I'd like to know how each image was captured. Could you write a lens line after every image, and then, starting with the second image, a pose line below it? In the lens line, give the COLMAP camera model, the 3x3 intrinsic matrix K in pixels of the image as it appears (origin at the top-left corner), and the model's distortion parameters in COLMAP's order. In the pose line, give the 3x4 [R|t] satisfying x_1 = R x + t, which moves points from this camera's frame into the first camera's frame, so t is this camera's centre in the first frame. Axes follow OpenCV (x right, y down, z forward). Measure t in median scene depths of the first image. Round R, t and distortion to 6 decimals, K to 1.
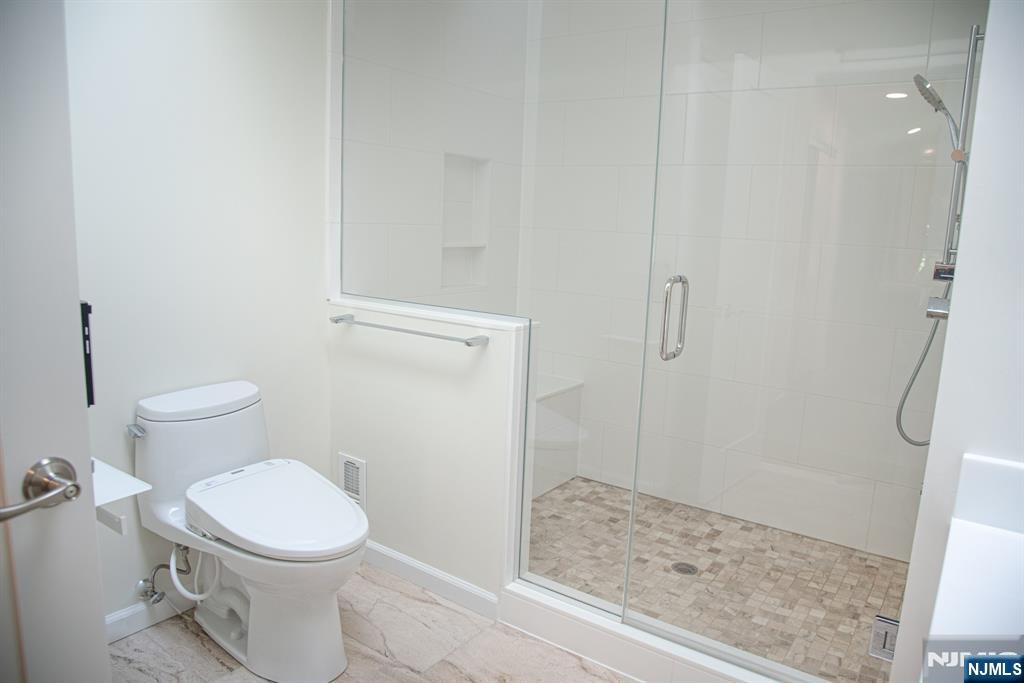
lens RADIAL K [[695.2, 0, 512.0], [0, 695.2, 341.5], [0, 0, 1]] dist [-0.061591, 0.000445]
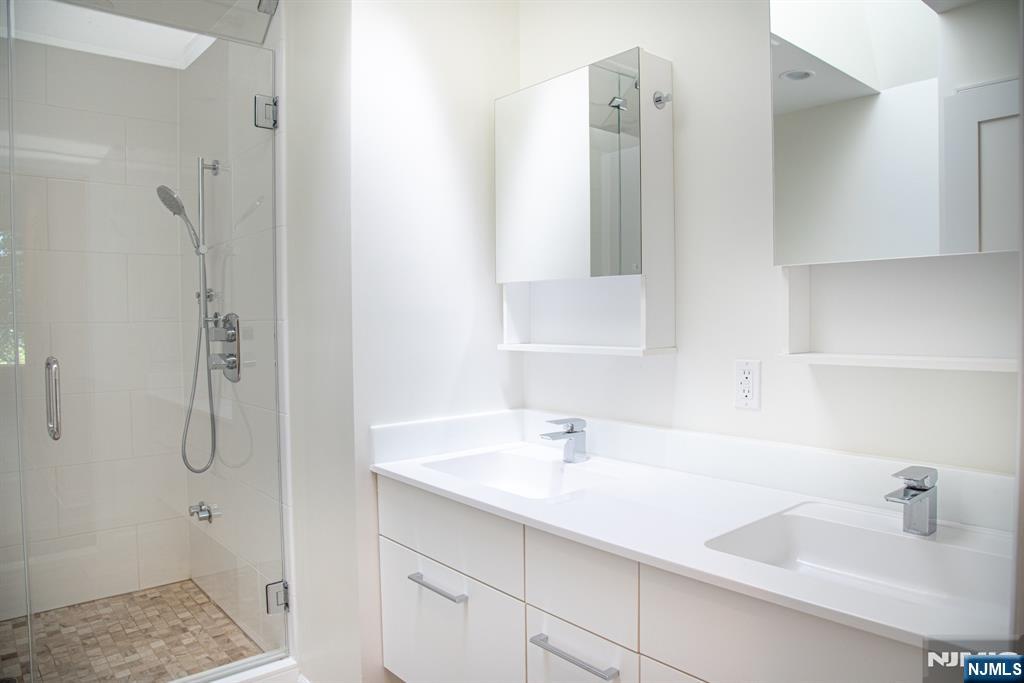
lens RADIAL K [[695.2, 0, 512.0], [0, 695.2, 341.5], [0, 0, 1]] dist [-0.061591, 0.000445]
pose [[0.252387, -0.078798, 0.964413, -0.404941], [0.184644, 0.982286, 0.031937, -0.017715], [-0.949846, 0.170012, 0.262466, 0.059281]]
